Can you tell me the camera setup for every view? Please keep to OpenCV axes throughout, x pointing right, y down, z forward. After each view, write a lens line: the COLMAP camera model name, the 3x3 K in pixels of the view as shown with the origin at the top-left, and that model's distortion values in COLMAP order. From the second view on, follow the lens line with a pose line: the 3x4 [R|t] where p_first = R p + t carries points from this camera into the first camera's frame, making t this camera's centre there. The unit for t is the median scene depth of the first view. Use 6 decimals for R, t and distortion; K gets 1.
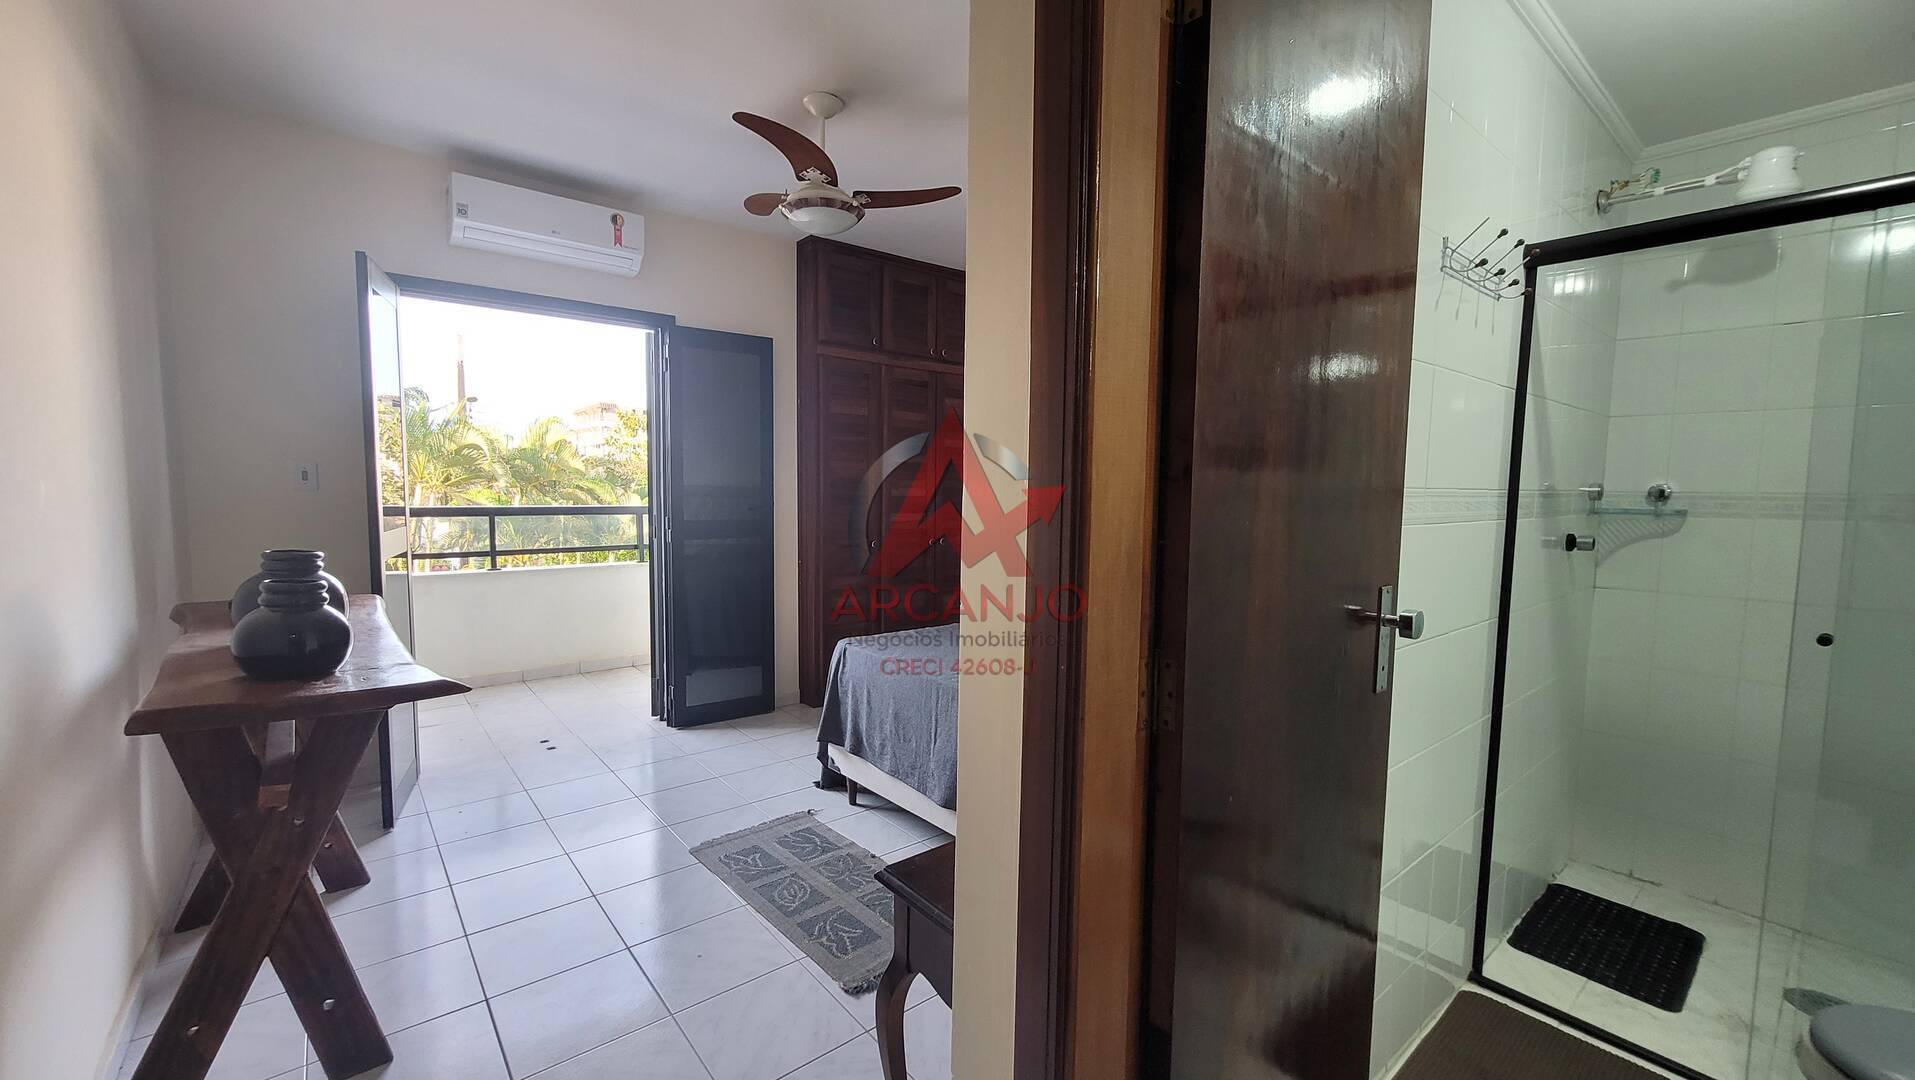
lens RADIAL K [[755.7, 0, 949.5], [0, 755.7, 540.2], [0, 0, 1]] dist [0.001252, -0.000880]
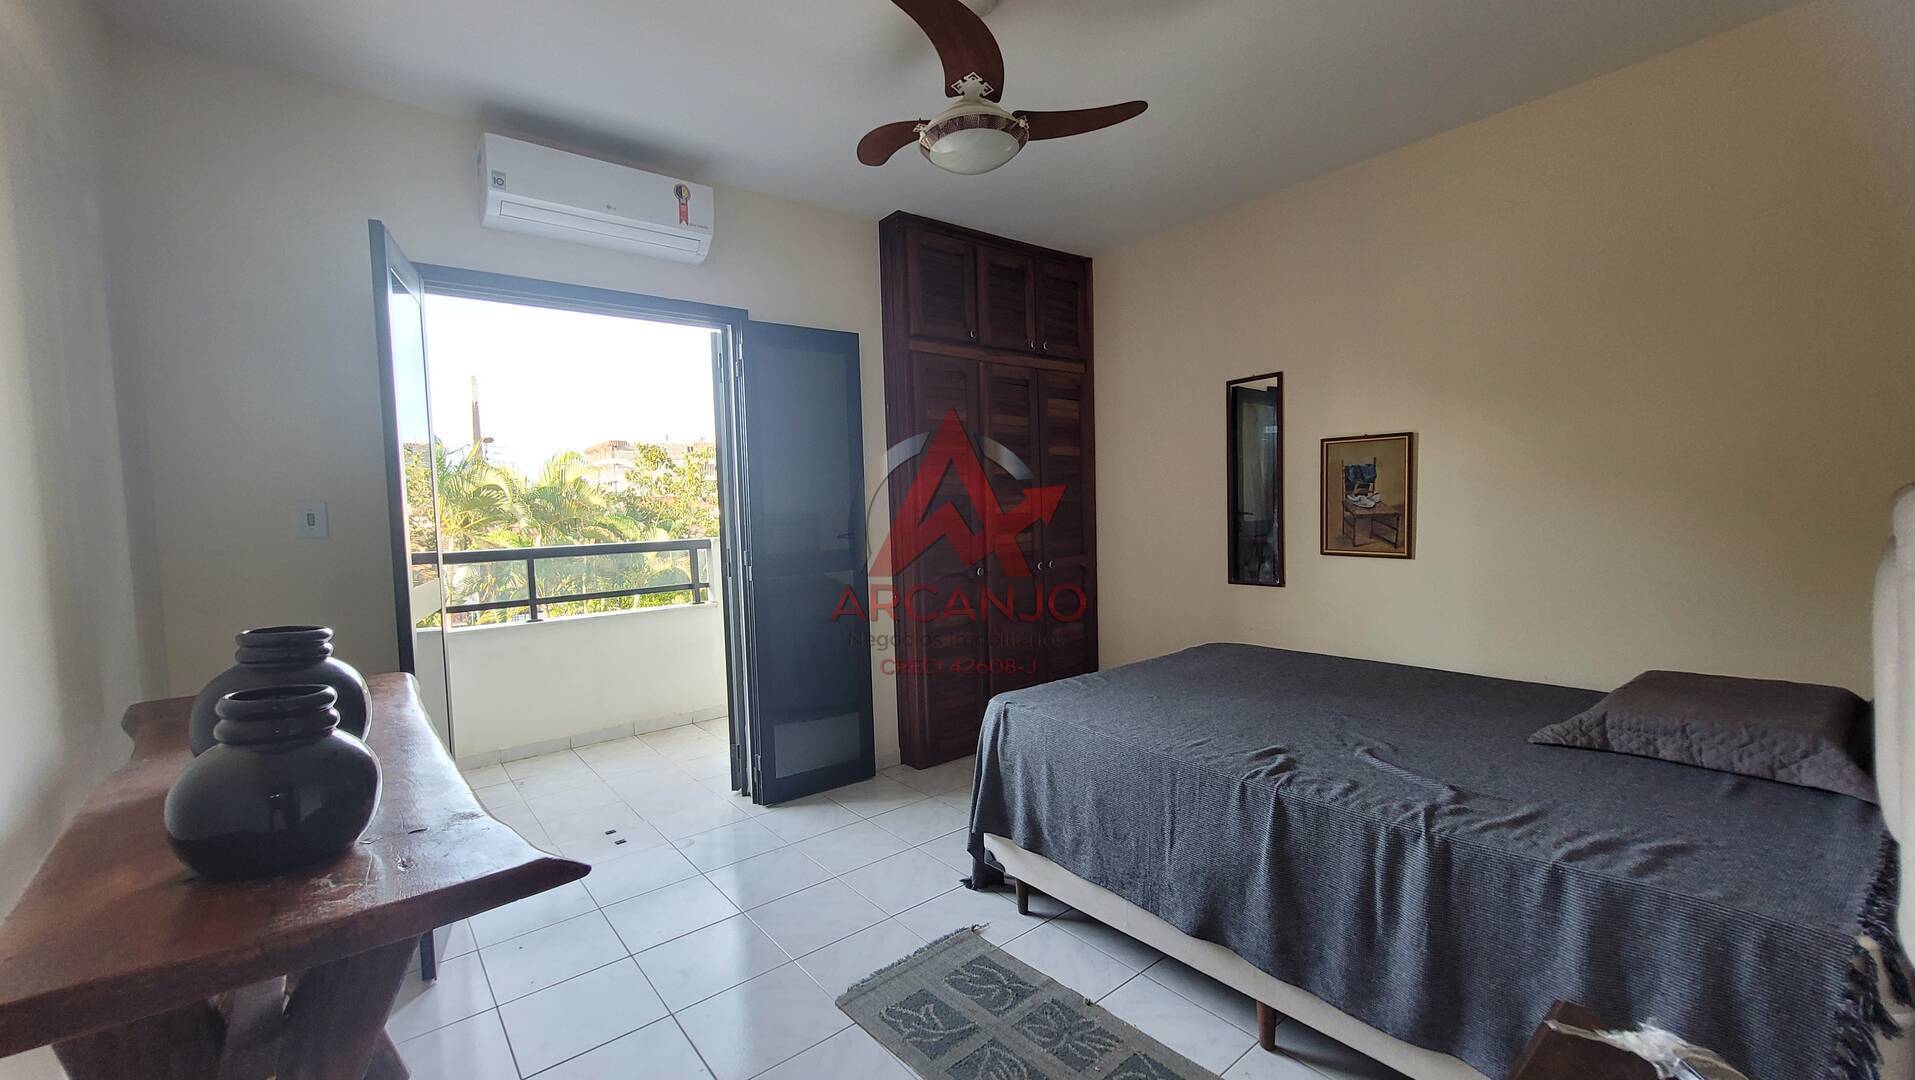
lens RADIAL K [[755.7, 0, 947.6], [0, 755.7, 539.8], [0, 0, 1]] dist [0.001252, -0.000880]
pose [[0.998828, -0.045924, -0.015287, -0.201869], [0.045461, 0.998536, -0.029316, -0.012092], [0.016611, 0.028587, 0.999453, 0.251728]]
